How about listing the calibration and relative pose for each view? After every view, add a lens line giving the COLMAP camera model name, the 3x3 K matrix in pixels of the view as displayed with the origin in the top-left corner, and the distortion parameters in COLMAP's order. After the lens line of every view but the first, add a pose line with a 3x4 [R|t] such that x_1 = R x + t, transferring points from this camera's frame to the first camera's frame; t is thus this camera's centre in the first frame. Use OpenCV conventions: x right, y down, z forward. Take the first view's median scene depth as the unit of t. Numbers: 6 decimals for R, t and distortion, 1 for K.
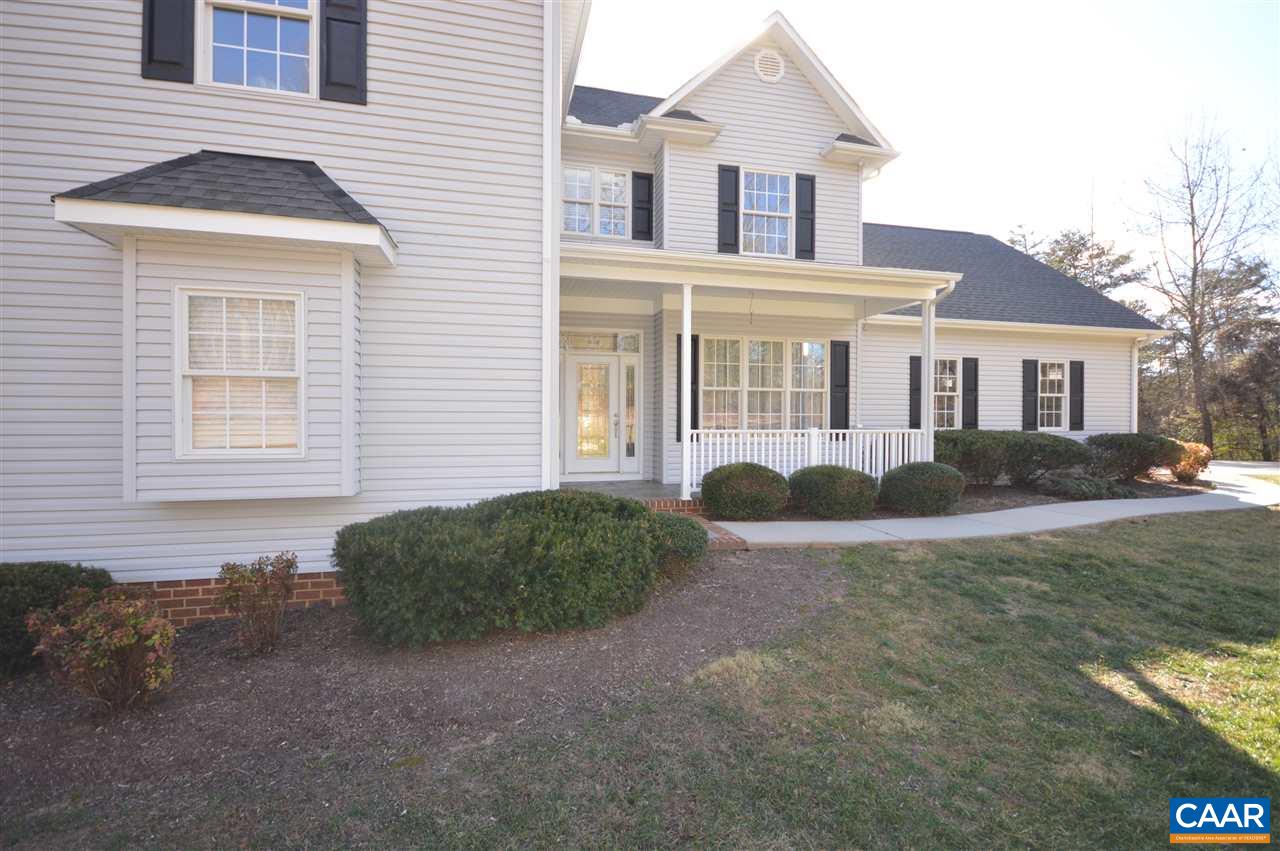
lens RADIAL K [[548.7, 0, 633.5], [0, 548.7, 425.1], [0, 0, 1]] dist [0.001556, -0.000159]
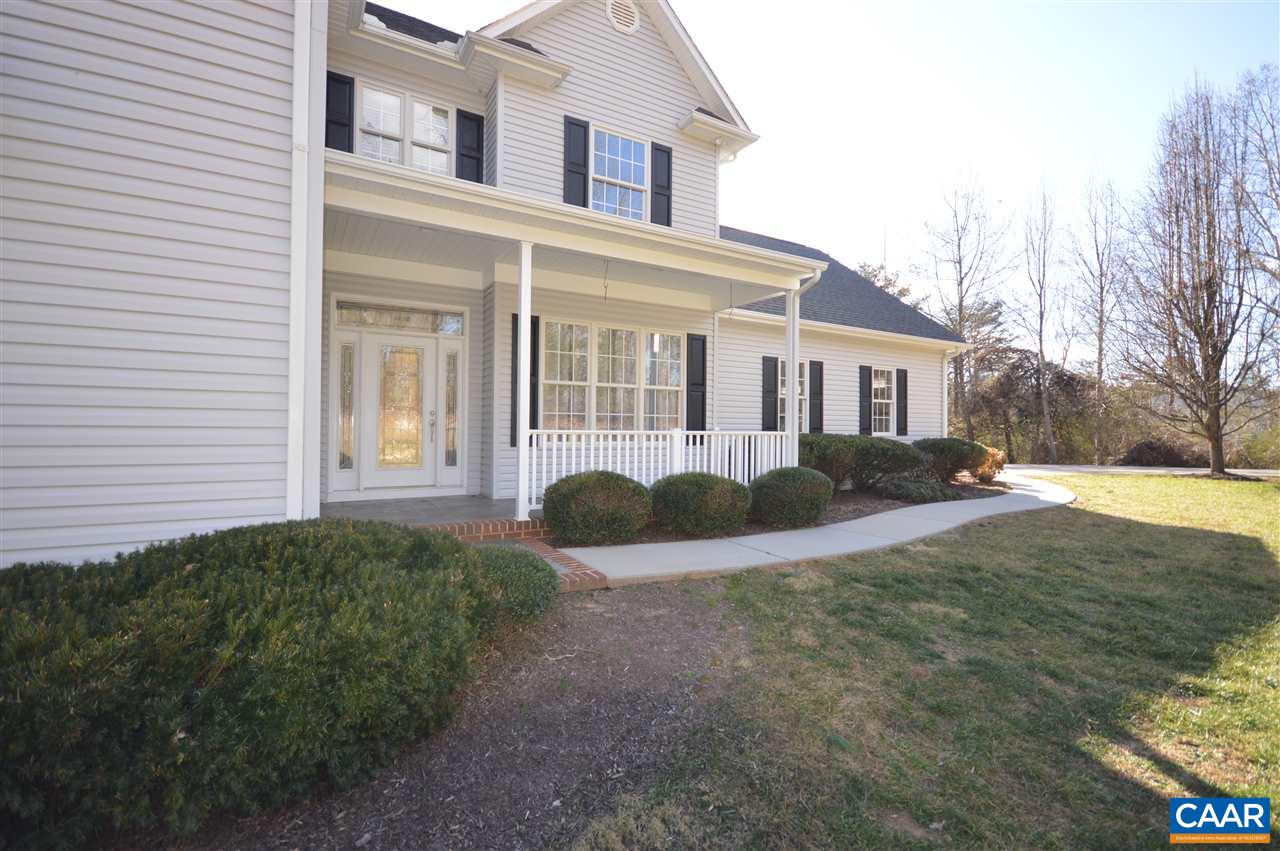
lens RADIAL K [[575.2, 0, 639.0], [0, 575.2, 424.5], [0, 0, 1]] dist [-0.006408, 0.000054]
pose [[0.955807, 0.008689, 0.293868, 0.012565], [-0.004221, 0.999866, -0.015836, 0.012803], [-0.293966, 0.013896, 0.955715, 0.171108]]
